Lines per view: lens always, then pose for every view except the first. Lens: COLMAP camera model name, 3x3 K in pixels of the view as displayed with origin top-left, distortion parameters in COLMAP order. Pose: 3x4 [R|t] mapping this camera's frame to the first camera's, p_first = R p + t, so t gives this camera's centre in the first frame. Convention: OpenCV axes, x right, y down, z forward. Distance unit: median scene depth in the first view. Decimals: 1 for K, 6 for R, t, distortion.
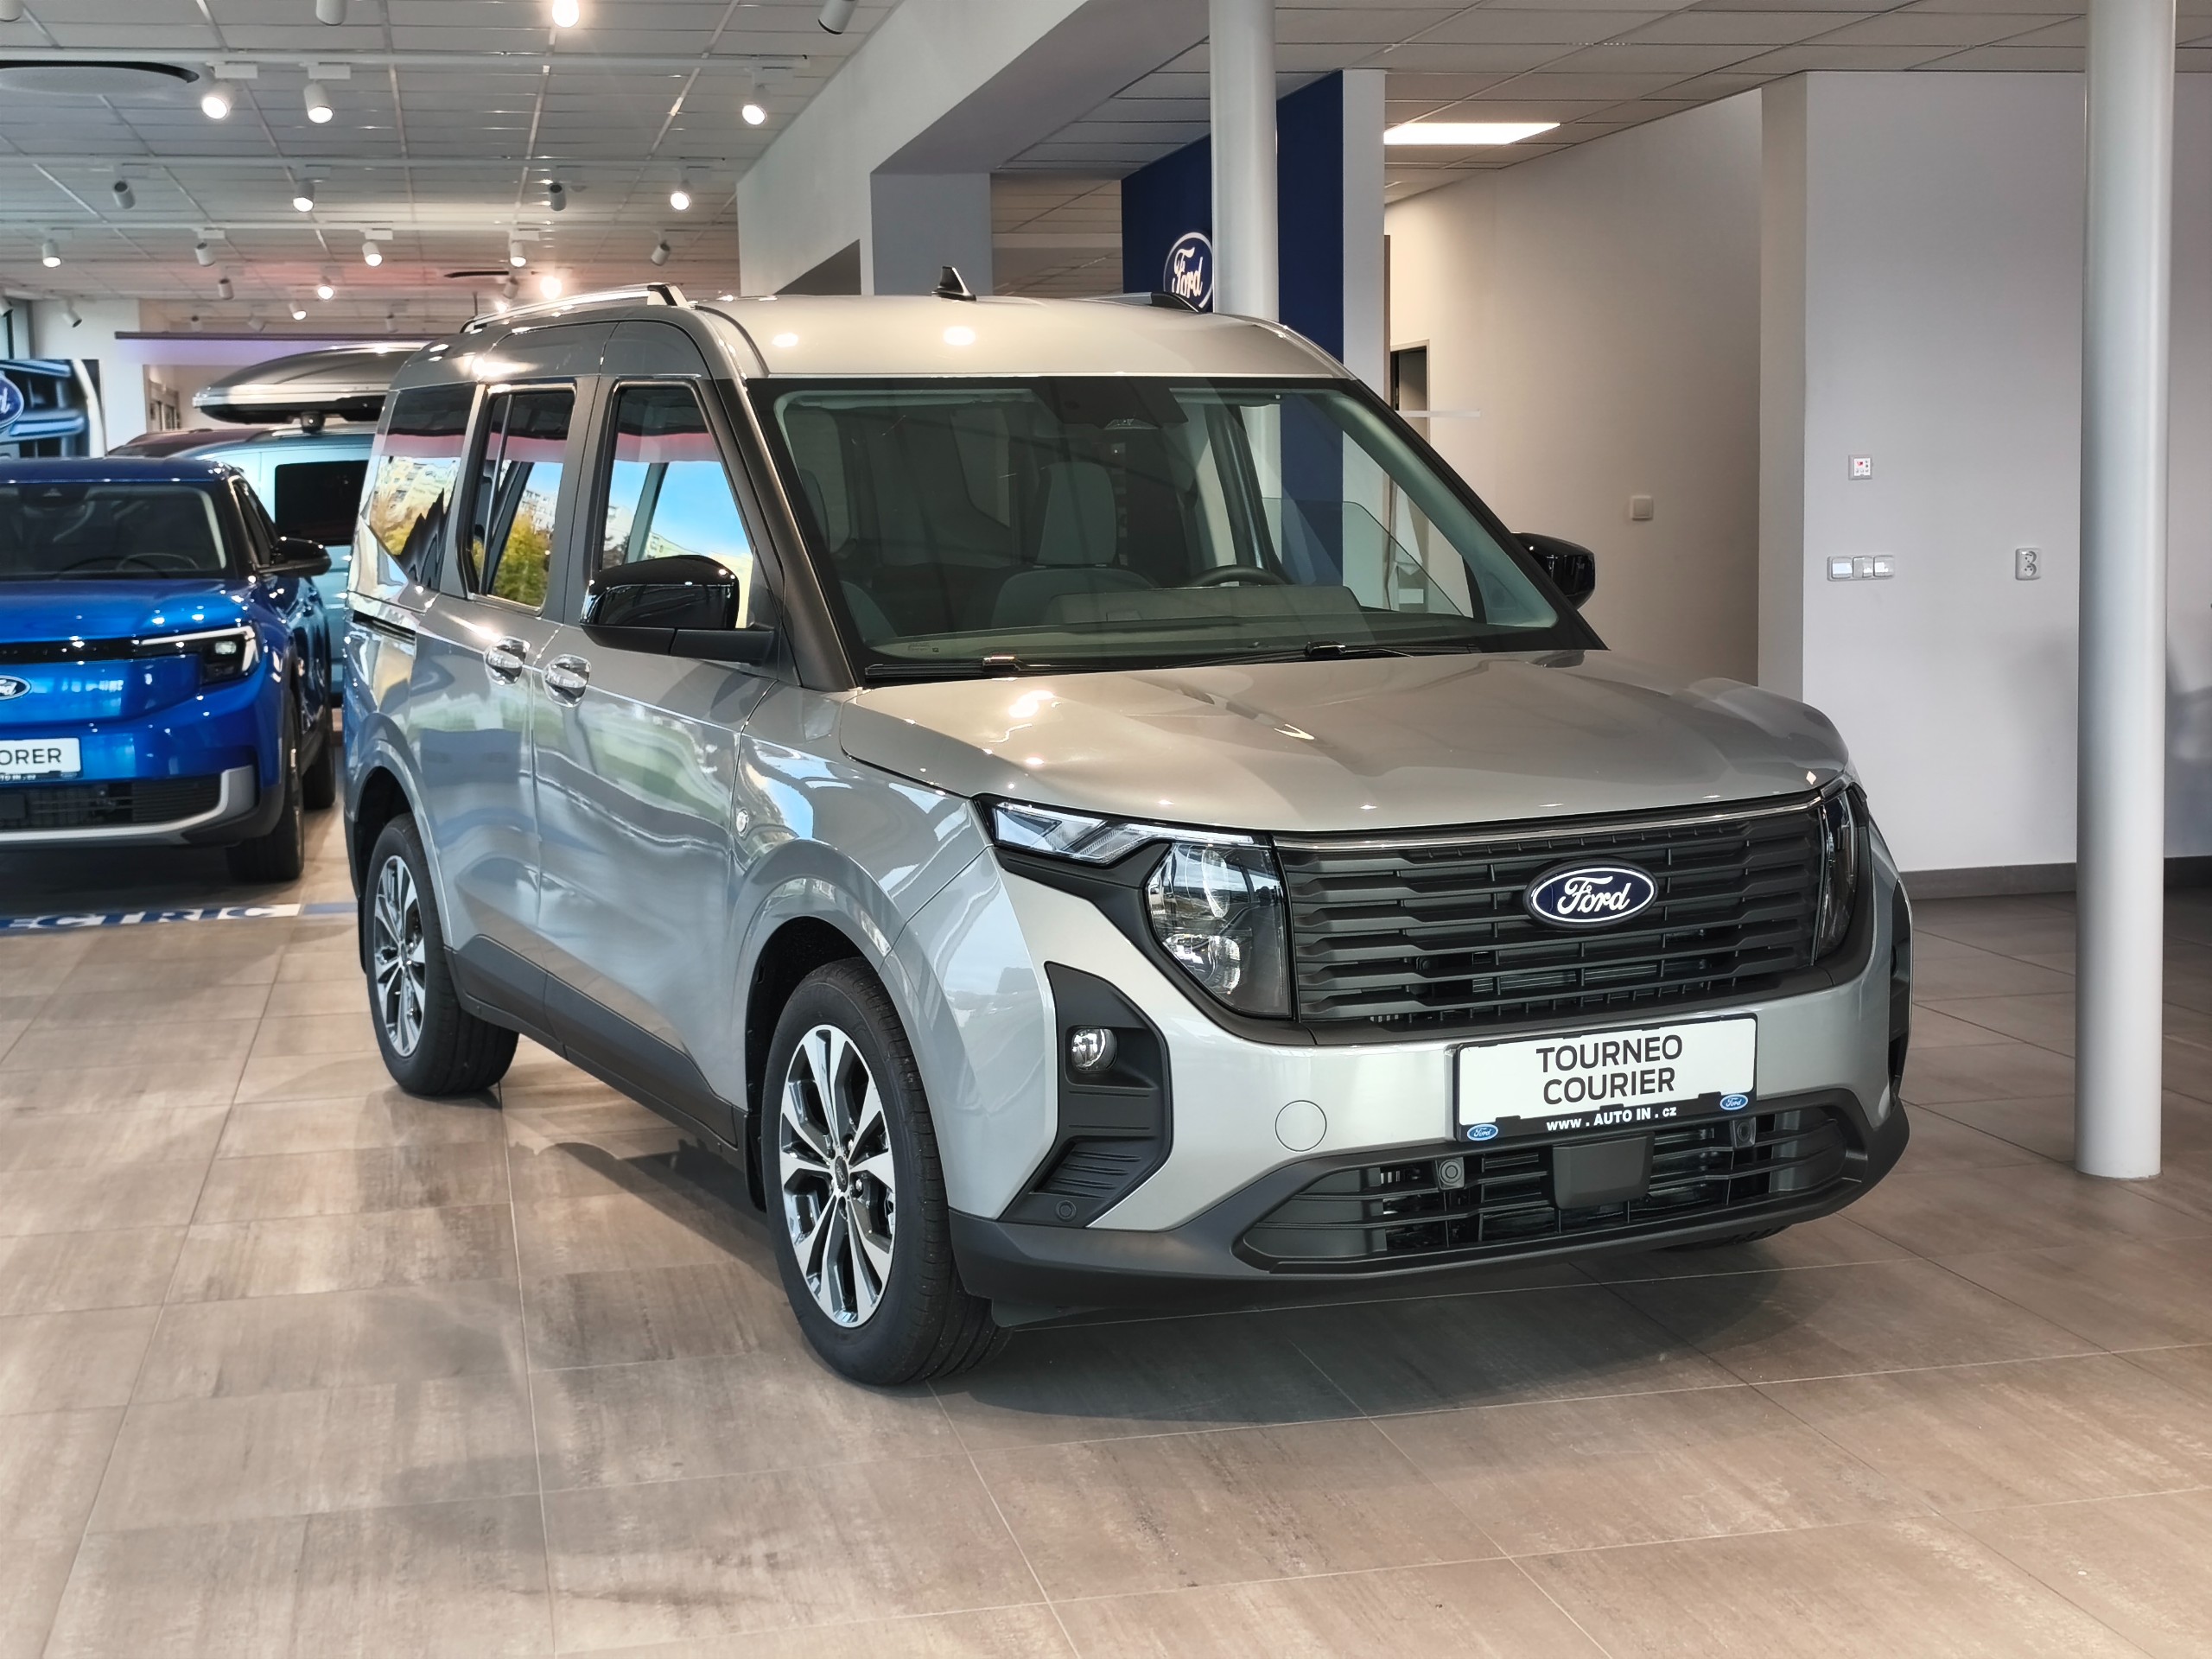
lens RADIAL K [[3017.2, 0, 1103.6], [0, 3017.2, 834.1], [0, 0, 1]] dist [0.031223, 0.000000]
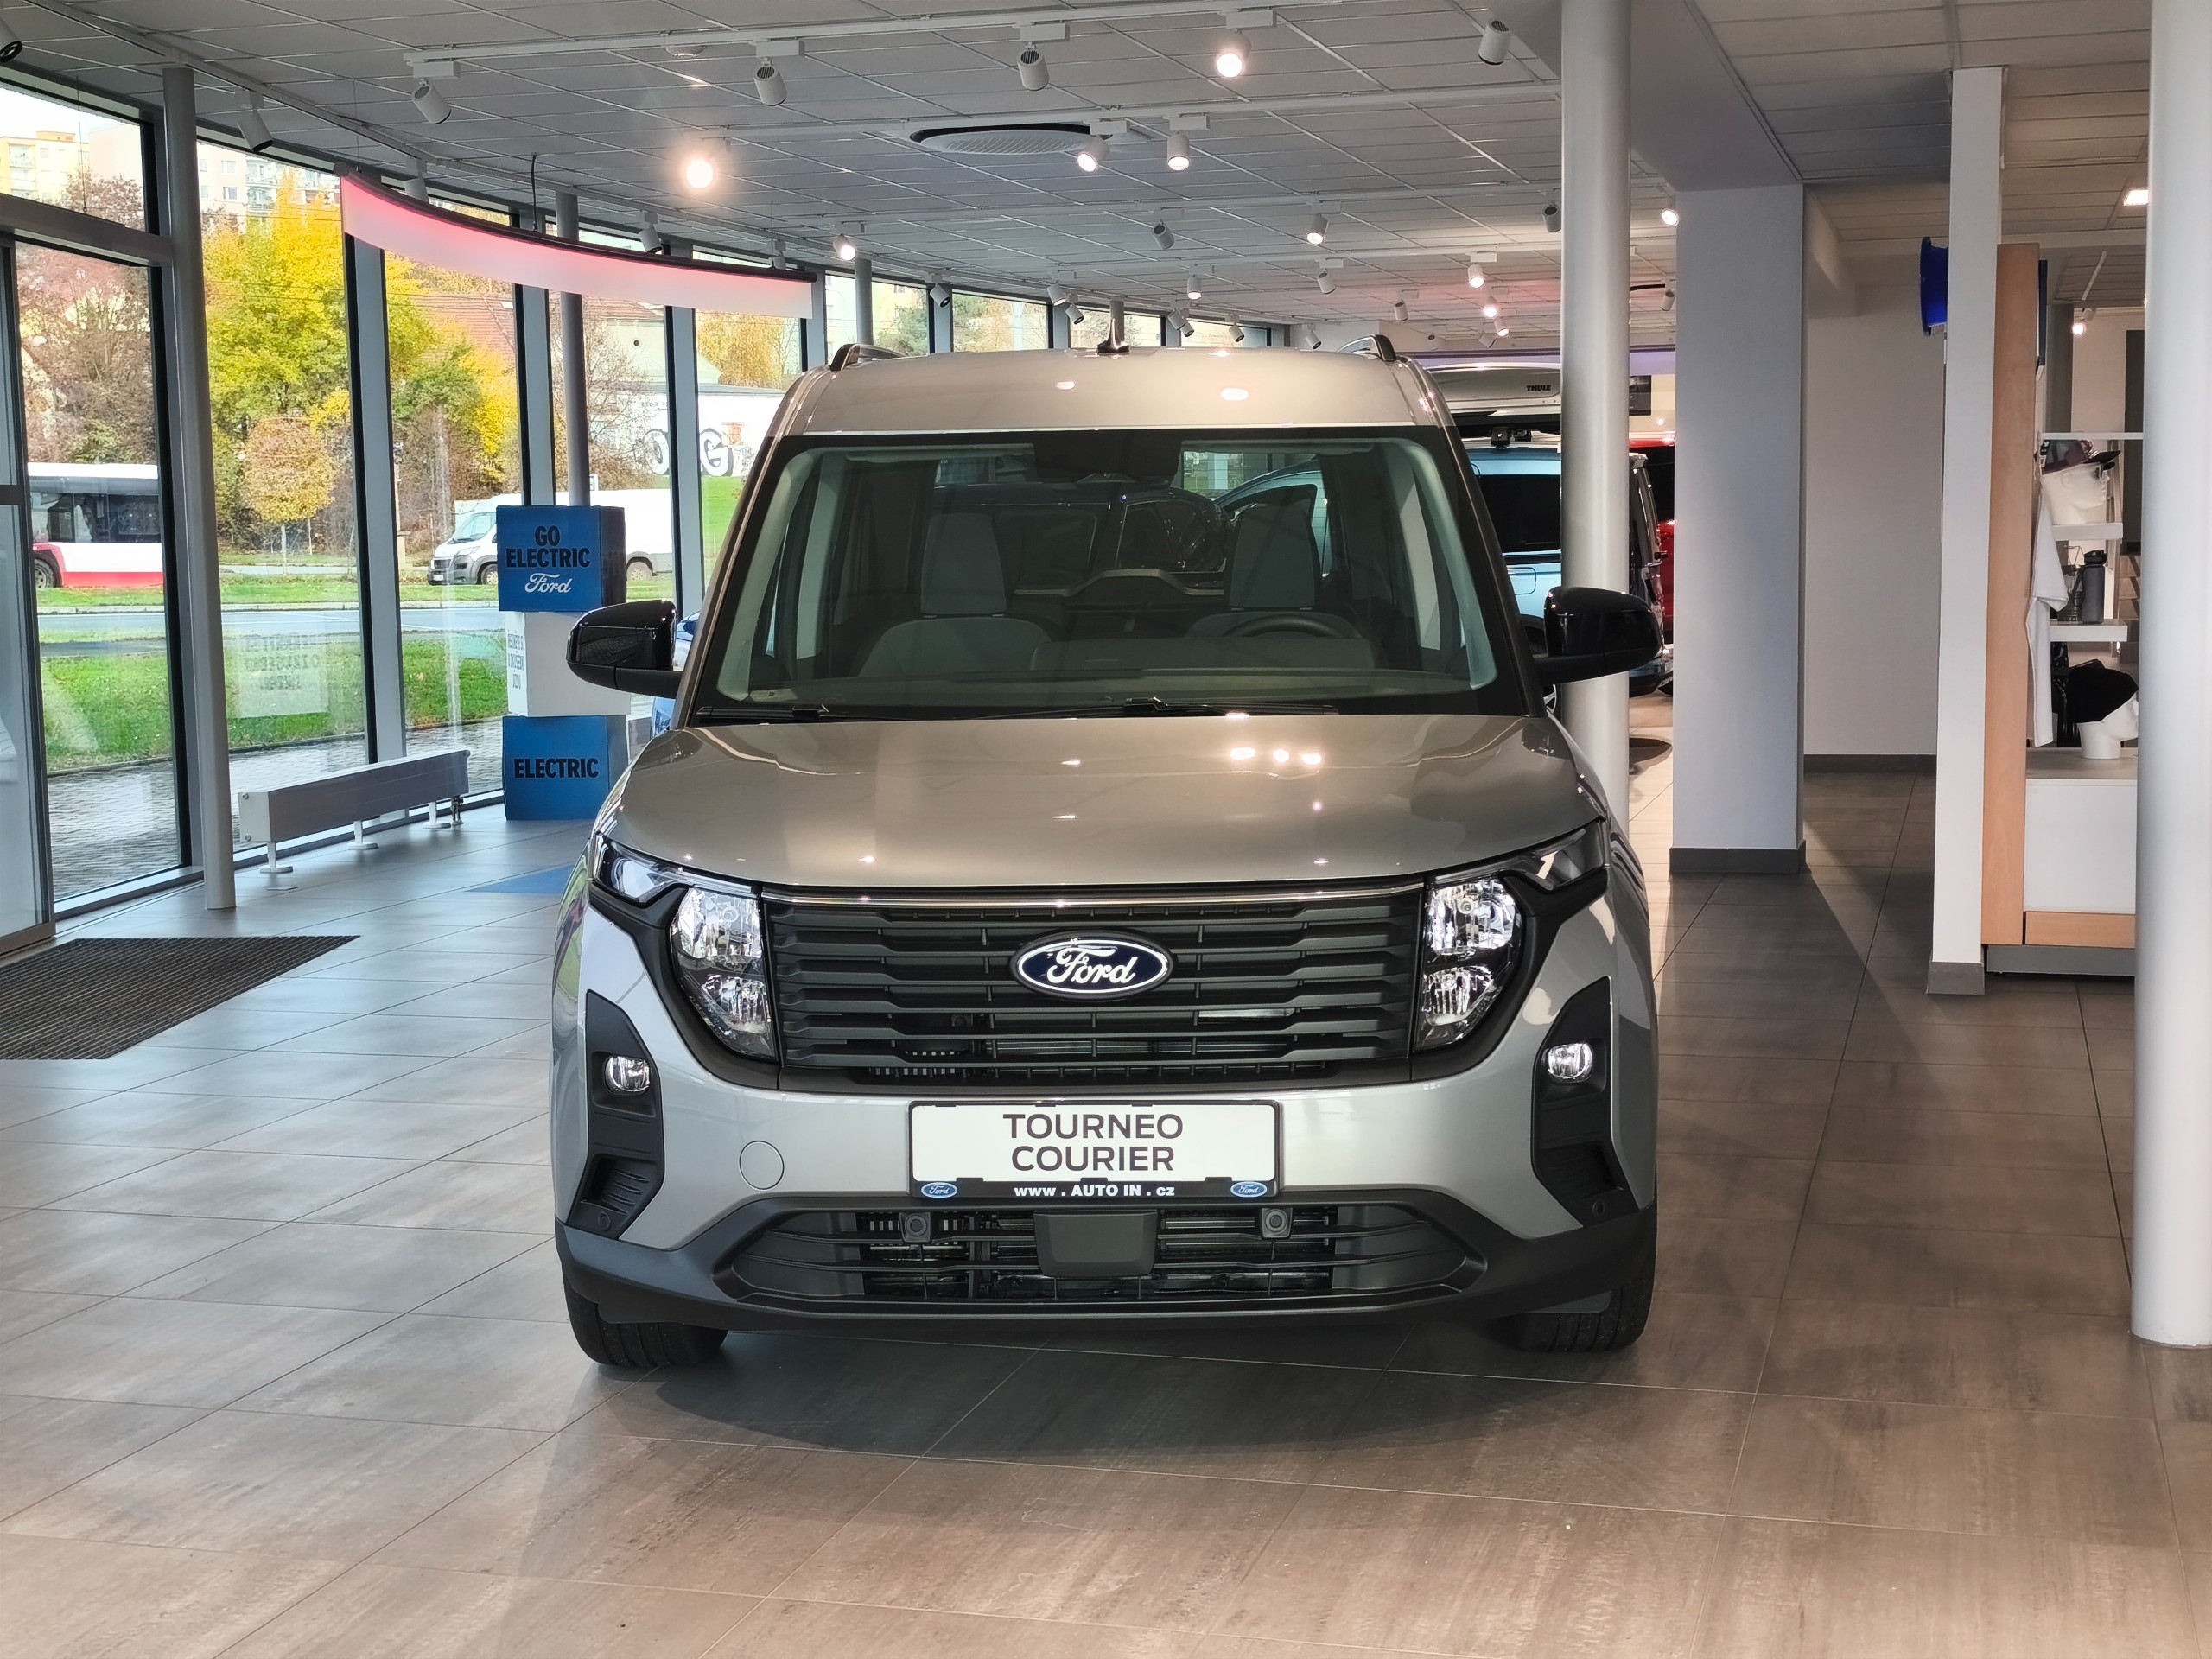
lens RADIAL K [[3017.2, 0, 1103.8], [0, 3017.2, 840.2], [0, 0, 1]] dist [0.031223, 0.000000]
pose [[0.882953, 0.053411, -0.466413, 0.629038], [-0.052119, 0.998518, 0.015679, -0.037369], [0.466559, 0.010465, 0.884428, 0.118577]]
